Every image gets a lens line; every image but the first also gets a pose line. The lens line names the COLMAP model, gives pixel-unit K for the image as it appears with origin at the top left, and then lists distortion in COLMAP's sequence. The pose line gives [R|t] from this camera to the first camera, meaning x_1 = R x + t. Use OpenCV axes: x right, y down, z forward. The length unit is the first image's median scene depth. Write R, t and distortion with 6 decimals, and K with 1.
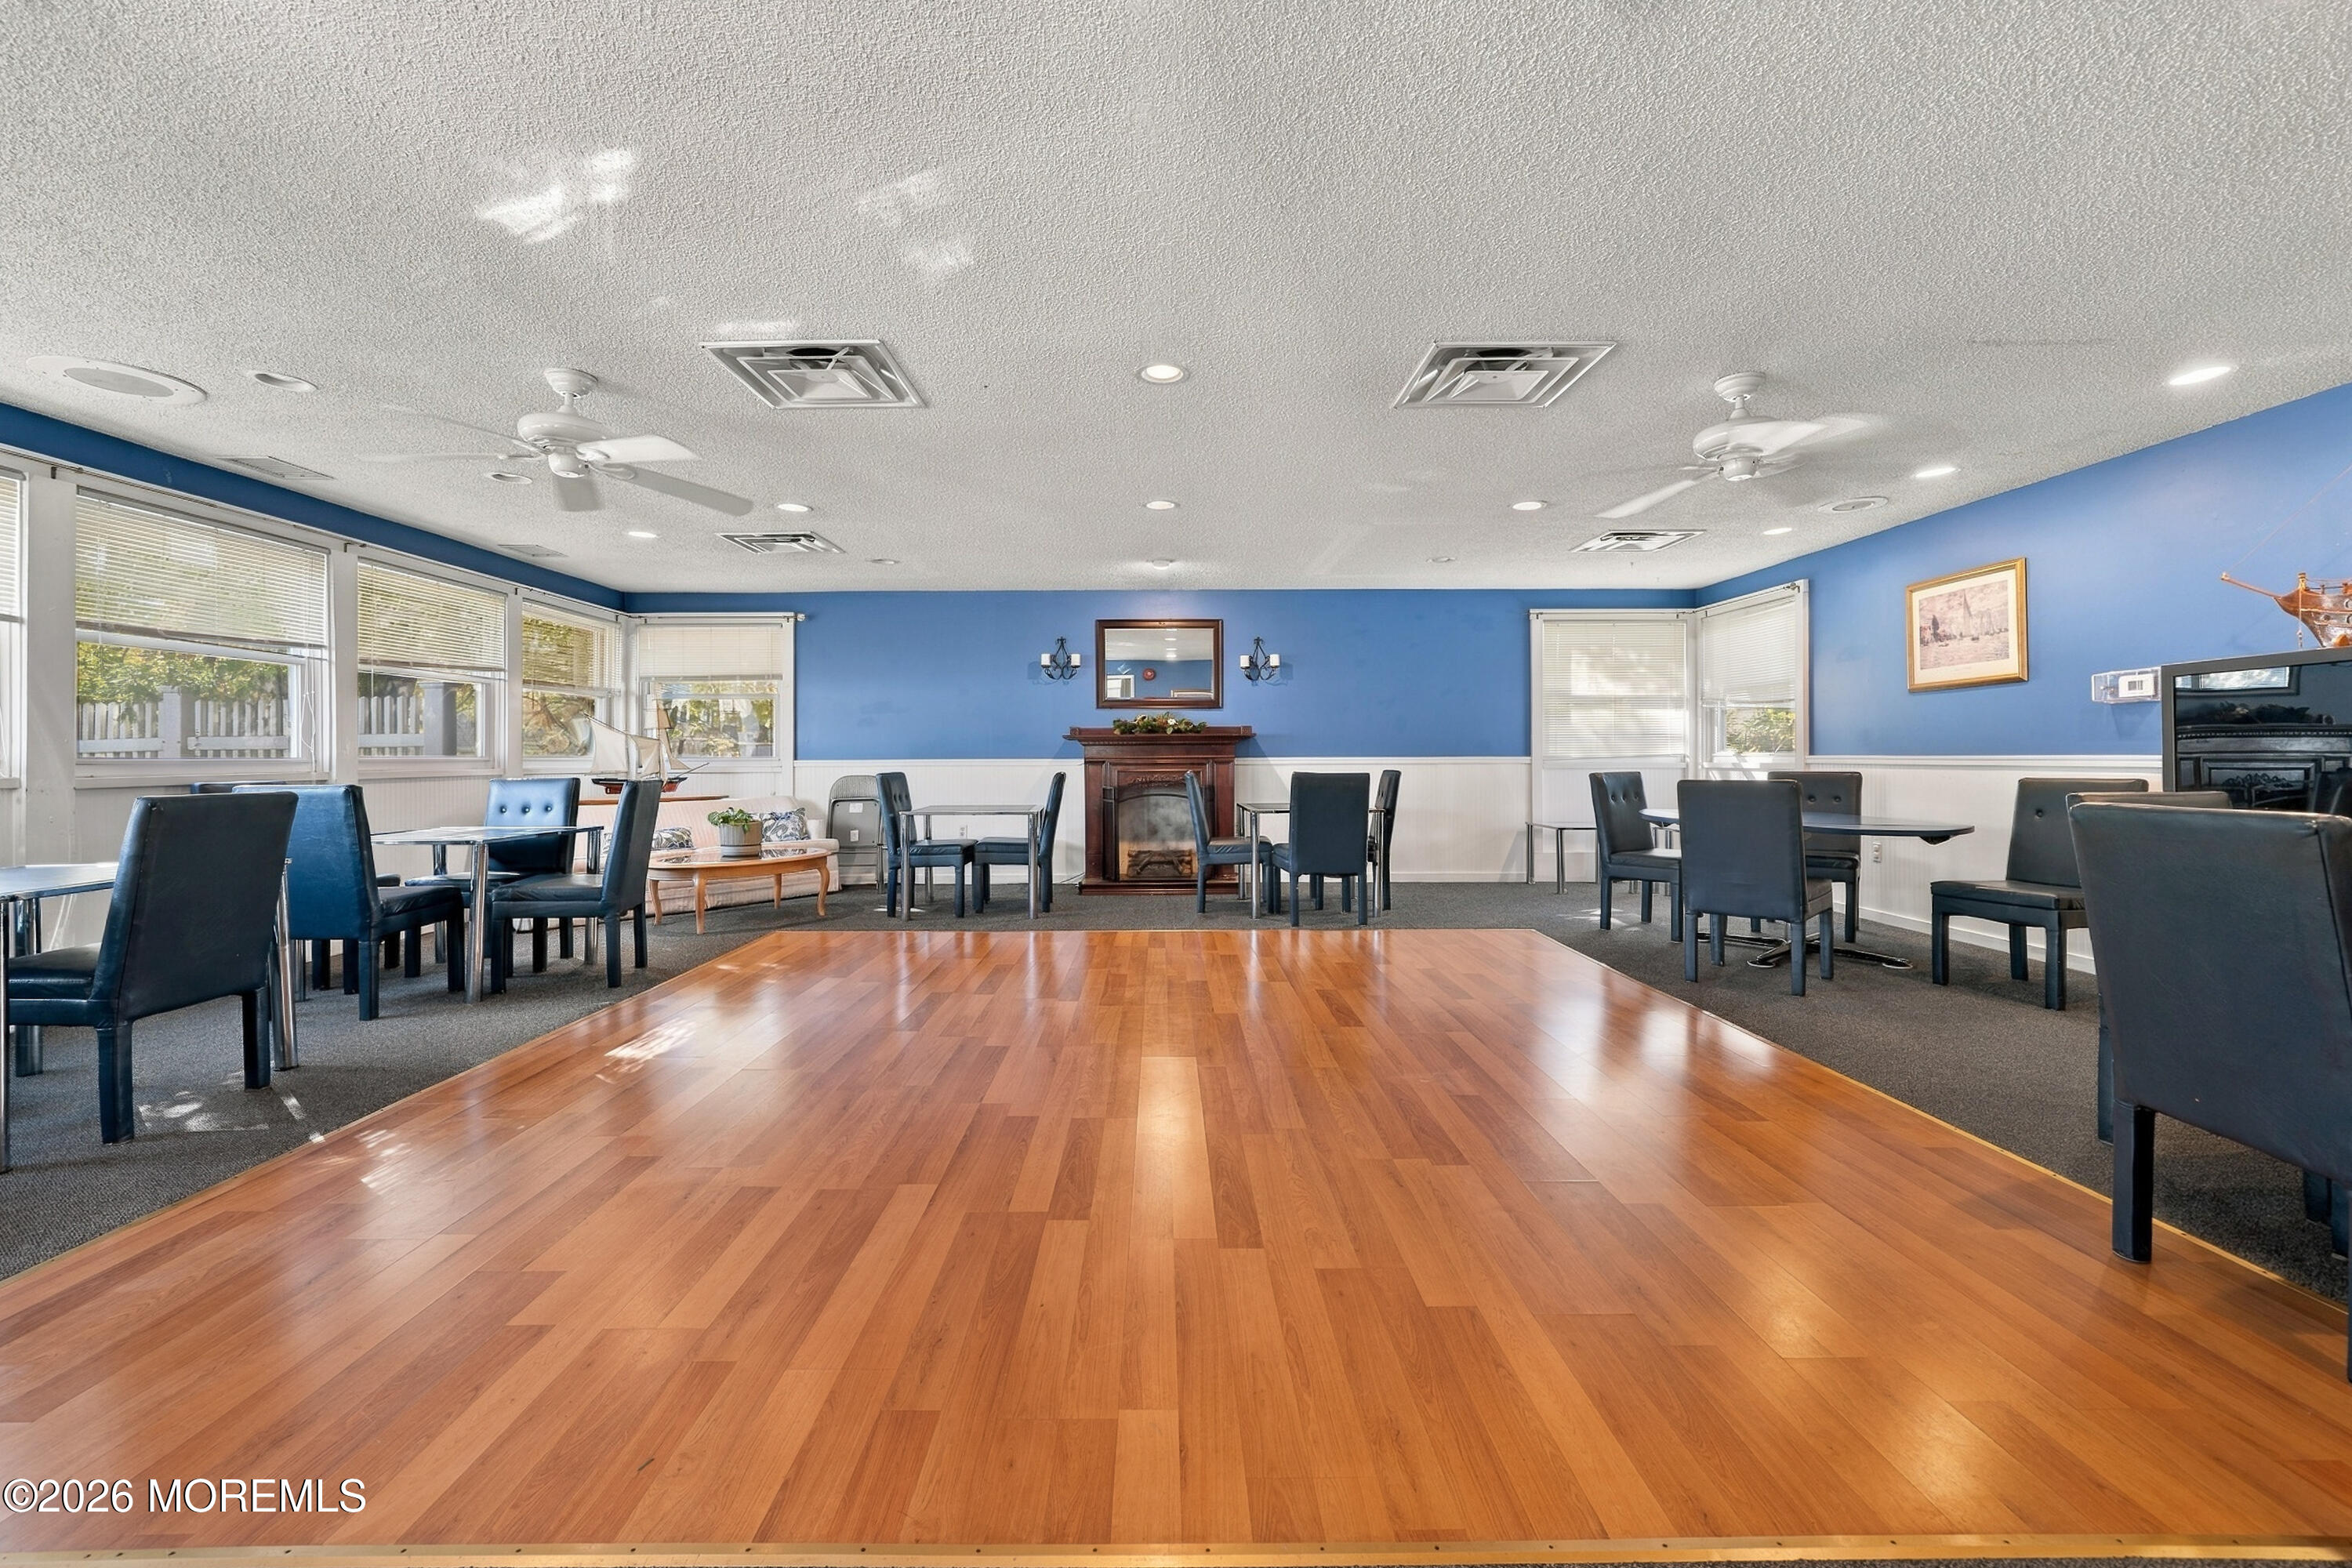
lens RADIAL K [[952.5, 0, 1161.2], [0, 952.5, 765.0], [0, 0, 1]] dist [0.000991, -0.000021]
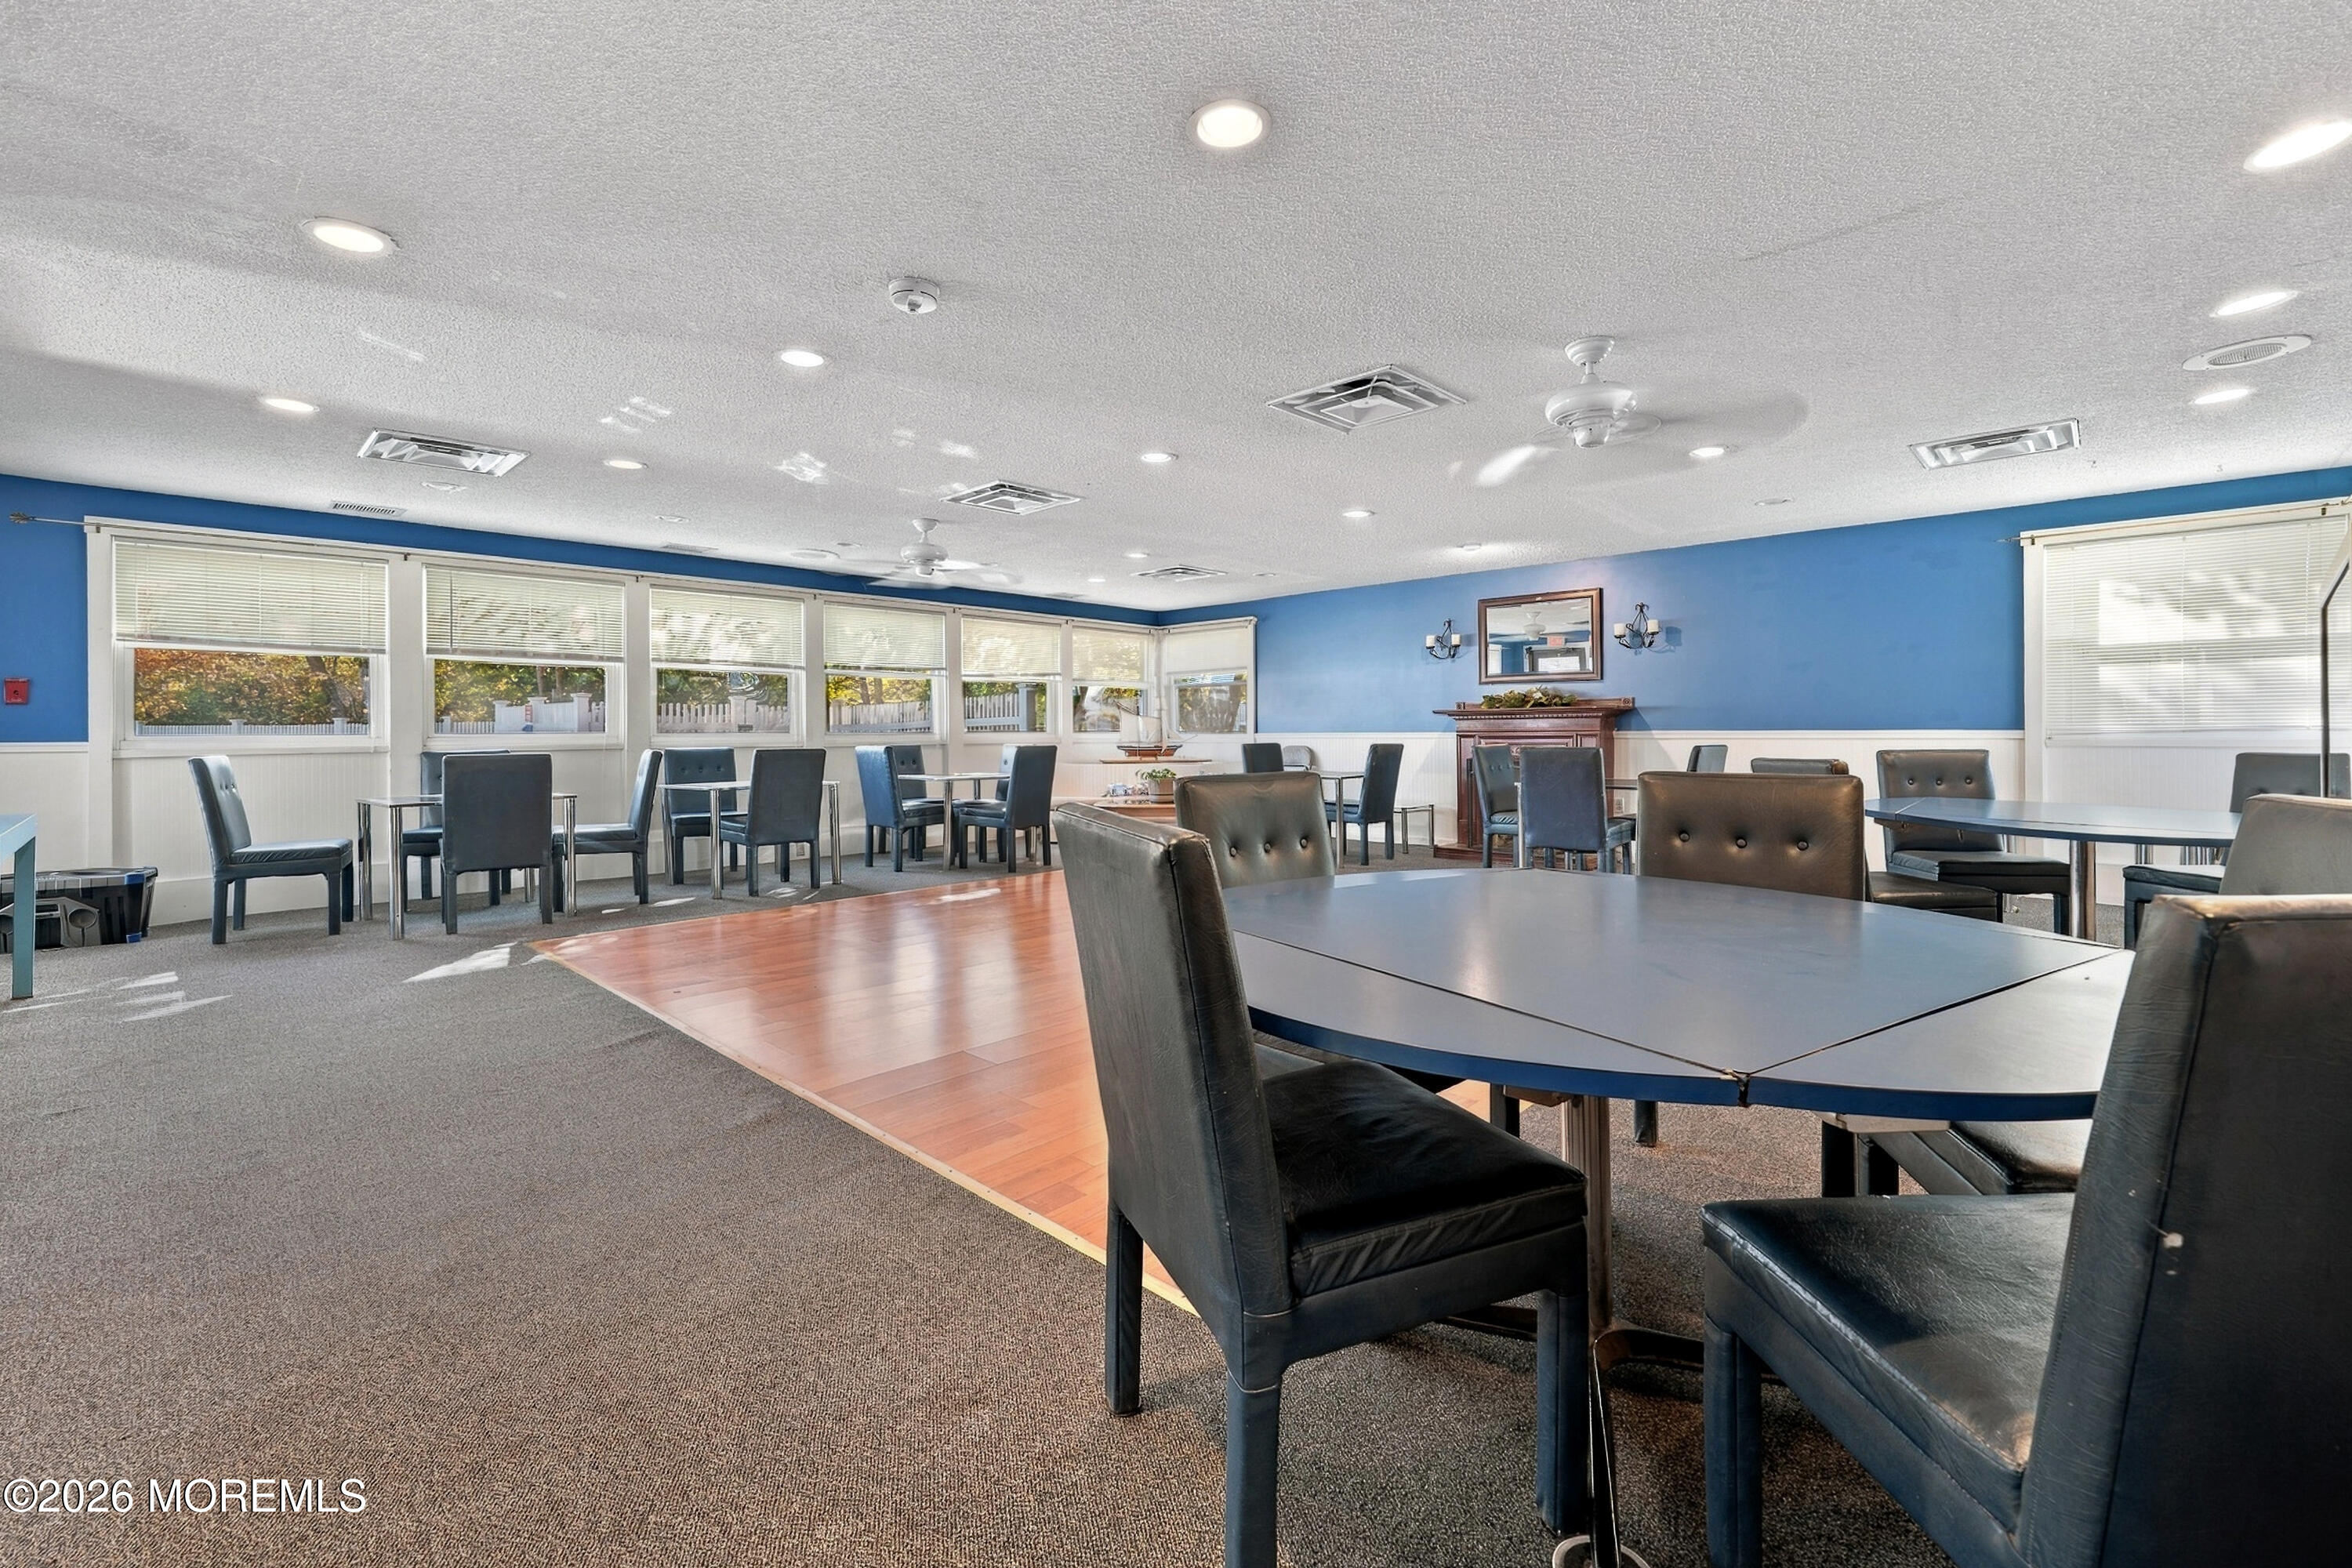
lens RADIAL K [[986.1, 0, 1172.2], [0, 986.1, 728.6], [0, 0, 1]] dist [-0.001021, -0.000224]
pose [[0.705657, 0.000074, -0.708553, 0.470172], [-0.009592, 0.999909, -0.009448, 0.003279], [0.708488, 0.013463, 0.705594, -0.005684]]
